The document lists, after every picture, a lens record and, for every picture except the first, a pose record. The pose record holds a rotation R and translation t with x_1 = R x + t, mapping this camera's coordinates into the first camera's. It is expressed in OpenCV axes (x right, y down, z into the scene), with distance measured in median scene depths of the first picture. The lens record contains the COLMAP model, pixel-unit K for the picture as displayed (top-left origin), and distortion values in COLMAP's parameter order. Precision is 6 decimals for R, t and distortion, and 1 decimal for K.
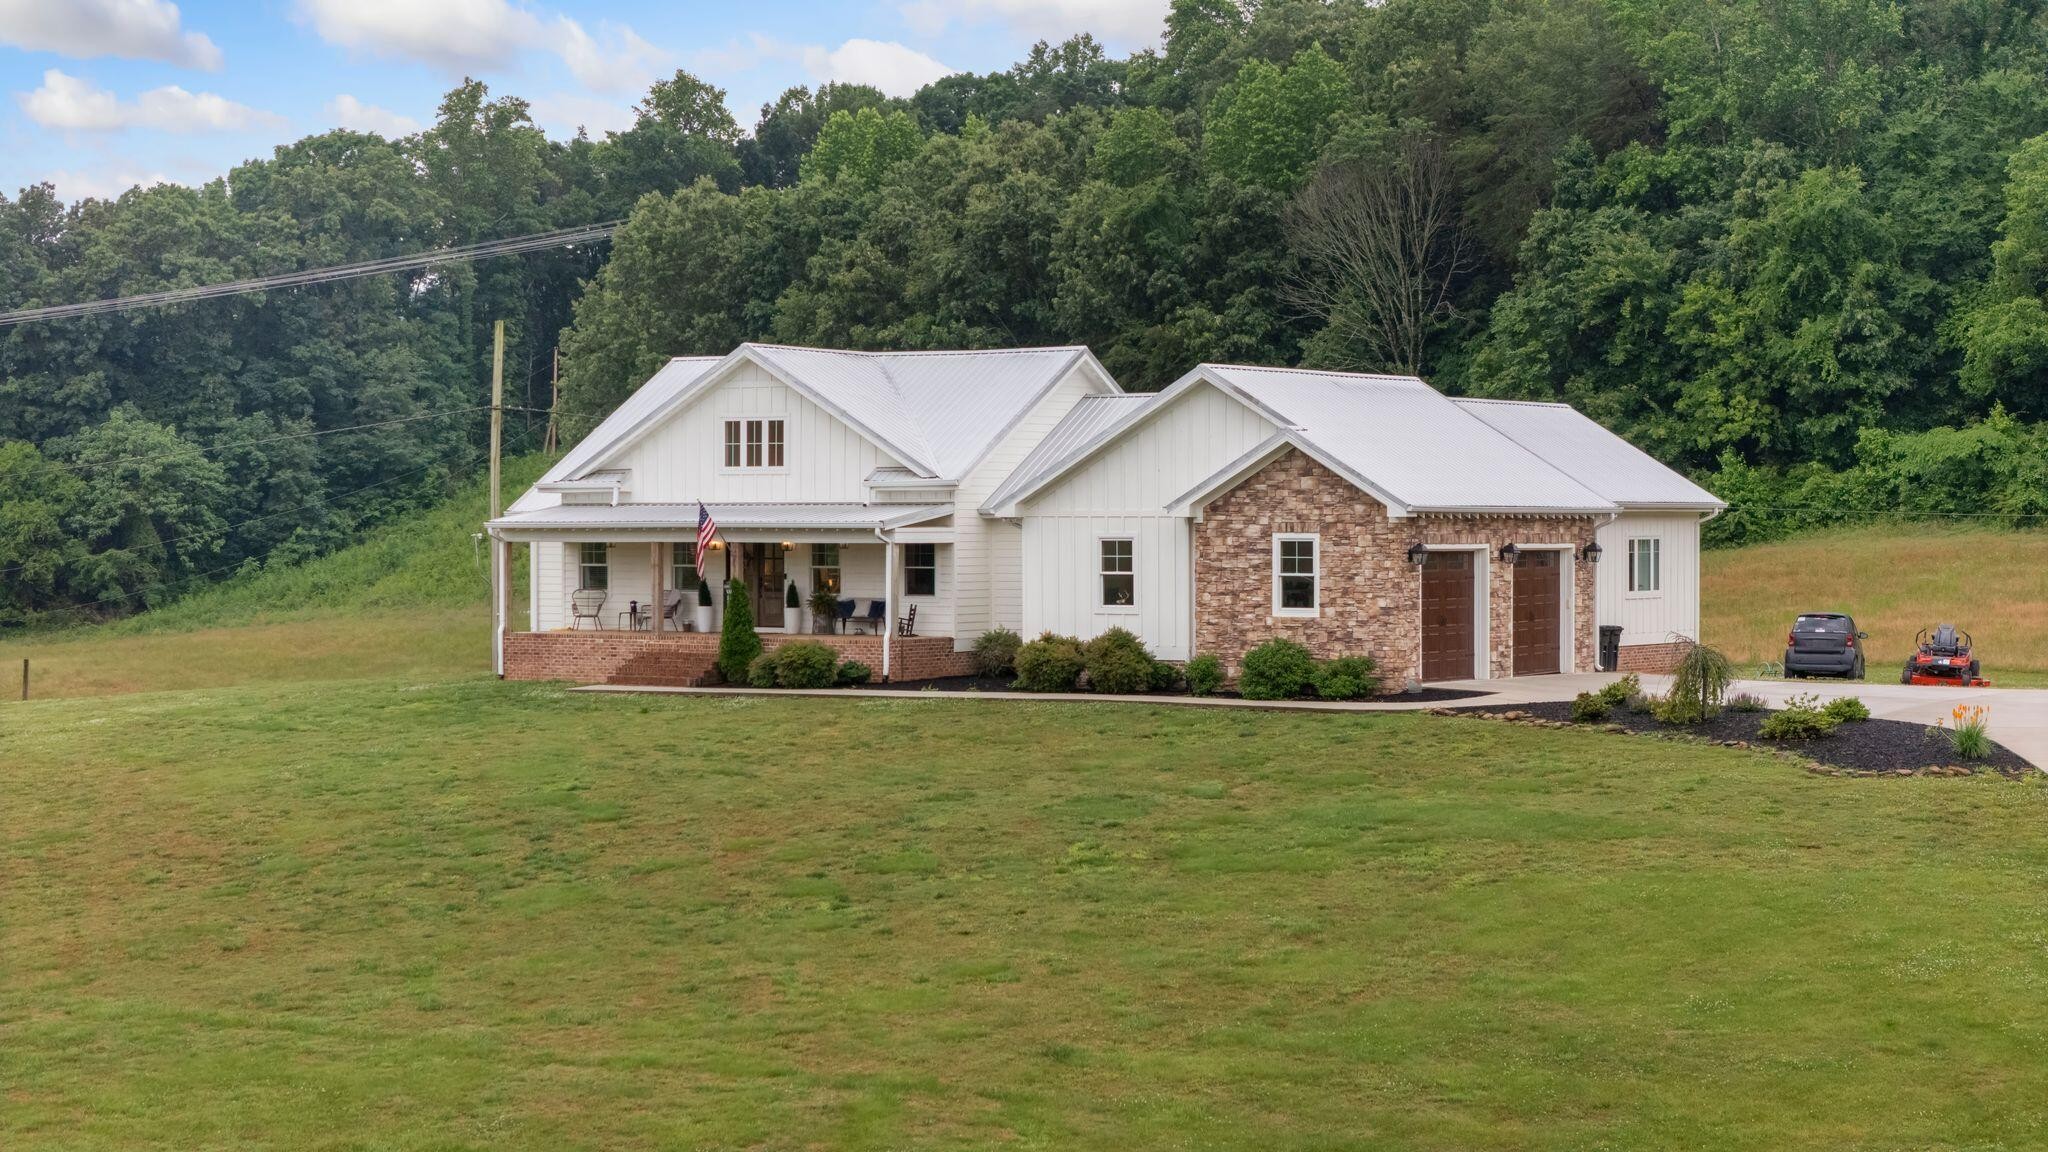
lens RADIAL K [[4170.1, 0, 1024.0], [0, 4170.1, 576.0], [0, 0, 1]] dist [-0.163743, 0.011189]
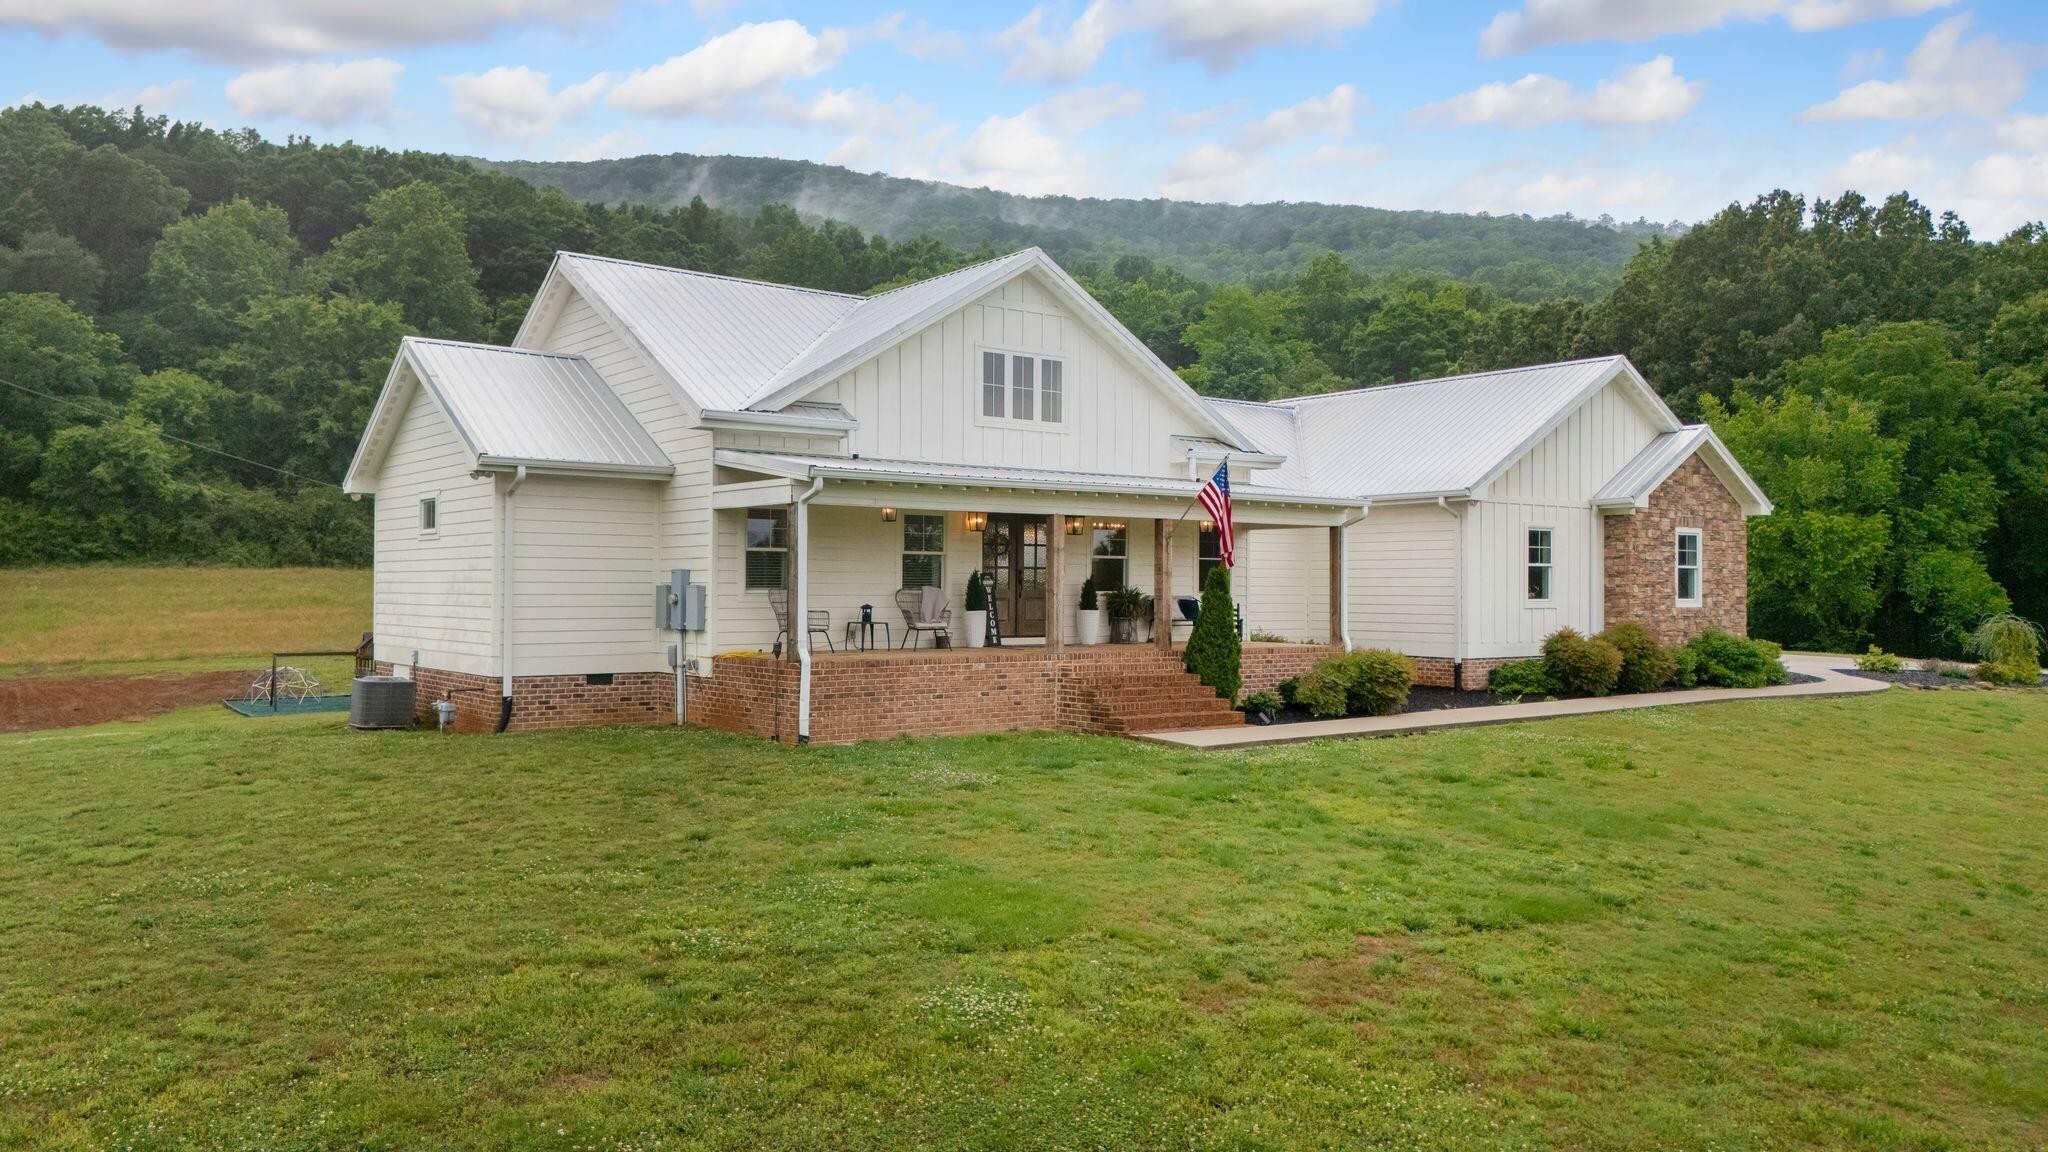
lens RADIAL K [[1504.4, 0, 1024.0], [0, 1504.4, 576.0], [0, 0, 1]] dist [0.095883, -0.109617]
pose [[0.338126, 0.008724, 0.941060, -0.309575], [0.008933, 0.999882, -0.012479, 0.004583], [-0.941058, 0.012626, 0.338008, 0.899539]]
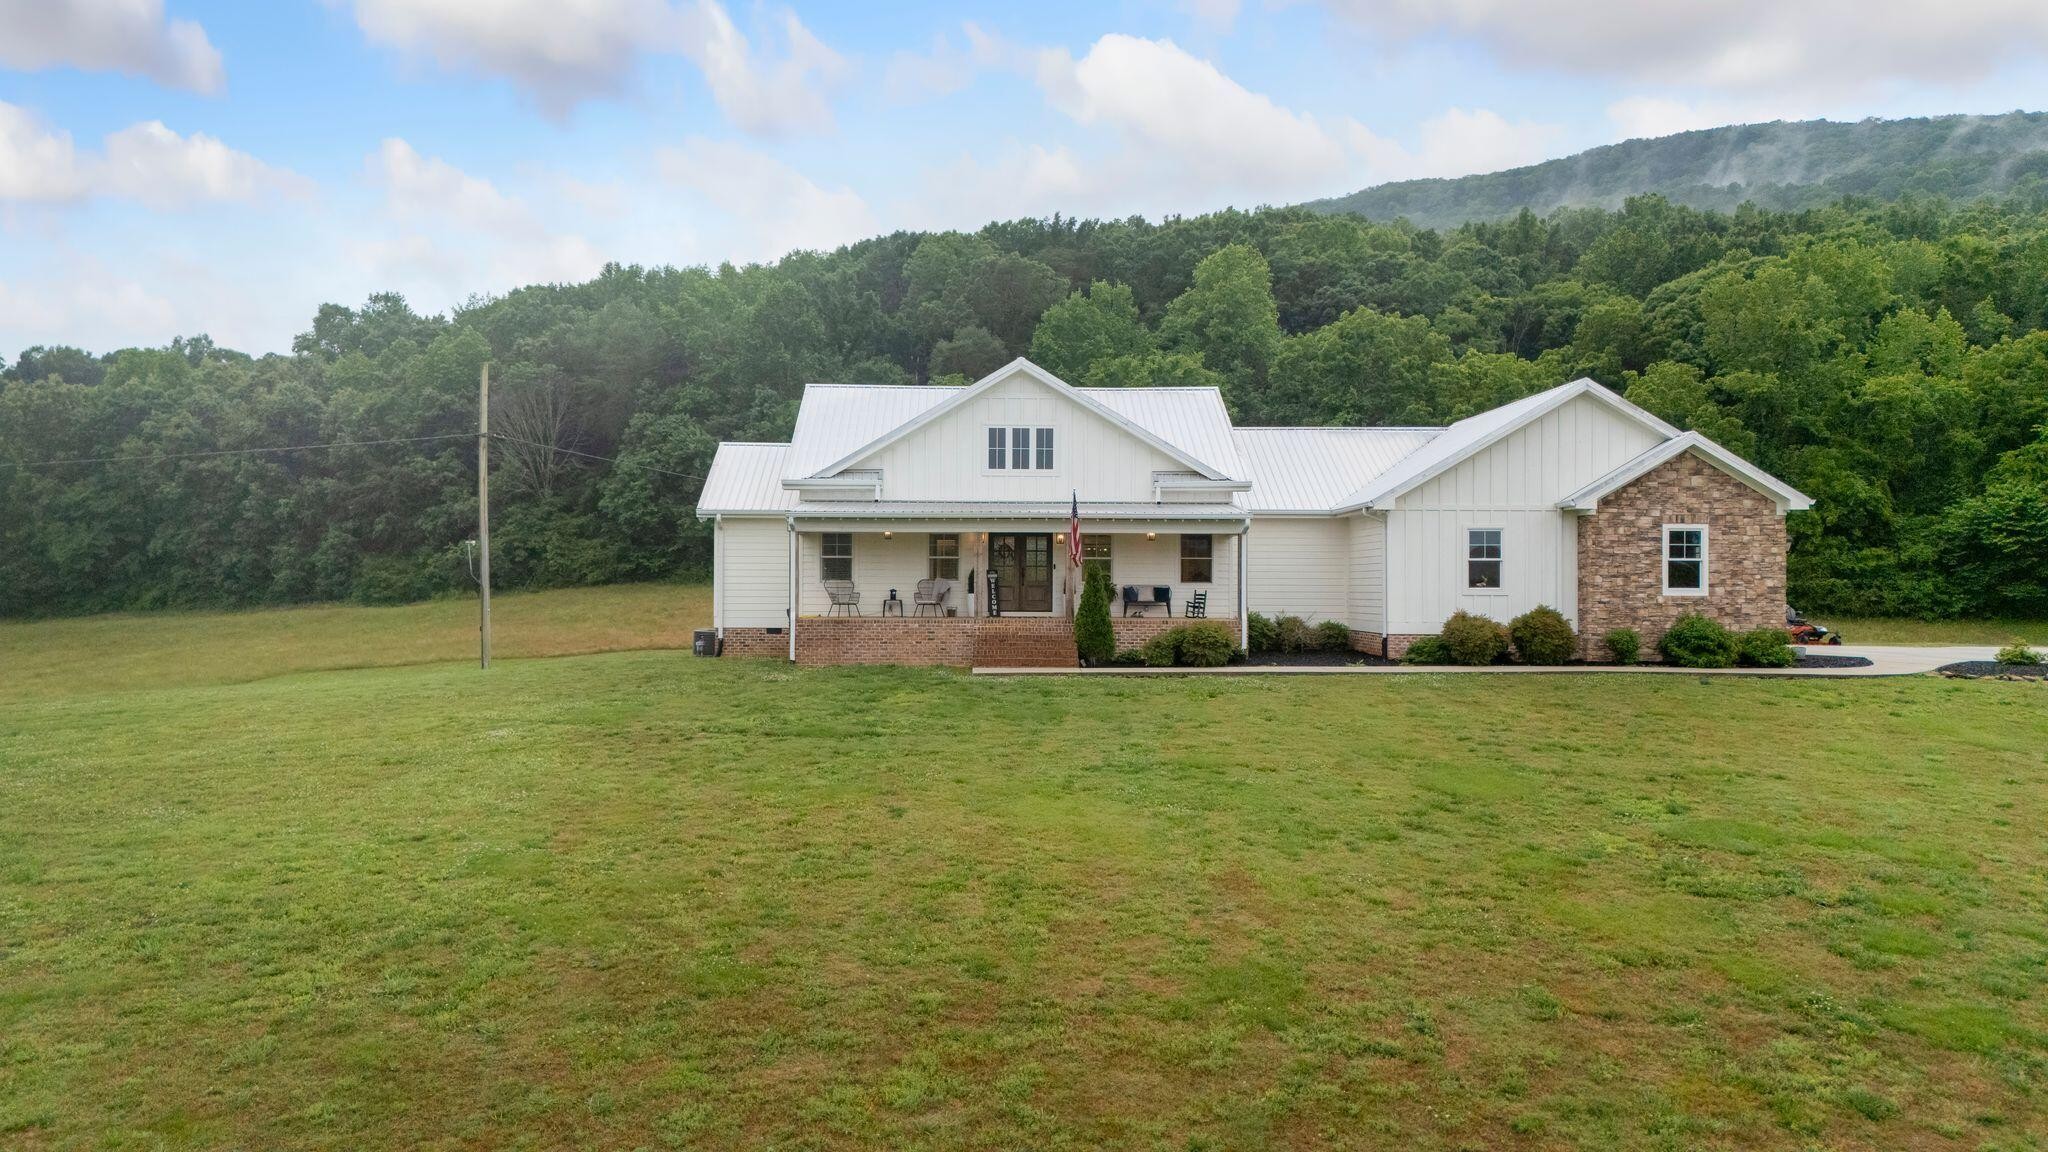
lens RADIAL K [[1504.4, 0, 1024.0], [0, 1504.4, 576.0], [0, 0, 1]] dist [0.095883, -0.109617]
pose [[0.825800, 0.007046, 0.563919, -0.288716], [0.004877, 0.999795, -0.019635, 0.010352], [-0.563942, 0.018965, 0.825597, 0.657346]]
